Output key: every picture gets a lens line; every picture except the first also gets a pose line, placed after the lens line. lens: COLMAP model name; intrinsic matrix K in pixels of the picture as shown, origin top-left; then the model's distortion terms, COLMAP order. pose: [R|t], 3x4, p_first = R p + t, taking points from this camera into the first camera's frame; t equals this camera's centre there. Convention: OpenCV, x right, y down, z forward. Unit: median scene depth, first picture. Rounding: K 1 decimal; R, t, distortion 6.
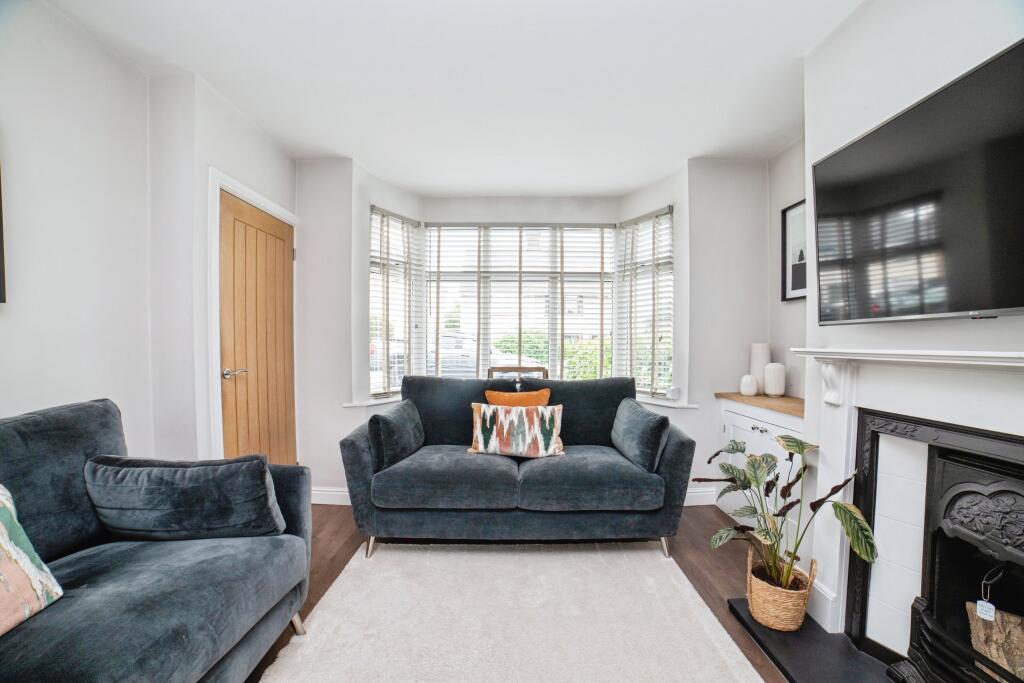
lens RADIAL K [[398.5, 0, 512.0], [0, 398.5, 341.5], [0, 0, 1]] dist [-0.058404, 0.000210]
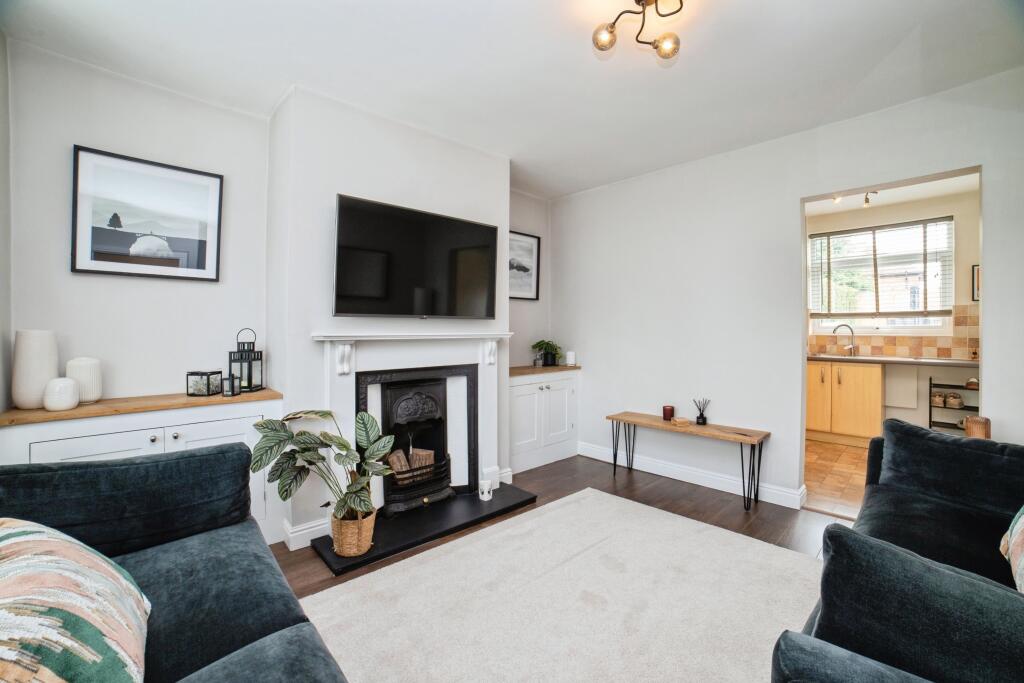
lens RADIAL K [[398.5, 0, 512.0], [0, 398.5, 341.5], [0, 0, 1]] dist [-0.058404, 0.000210]
pose [[-0.731596, -0.020837, 0.681420, -0.585537], [0.001860, 0.999468, 0.032560, 0.001560], [-0.681736, 0.025088, -0.731168, 1.628889]]
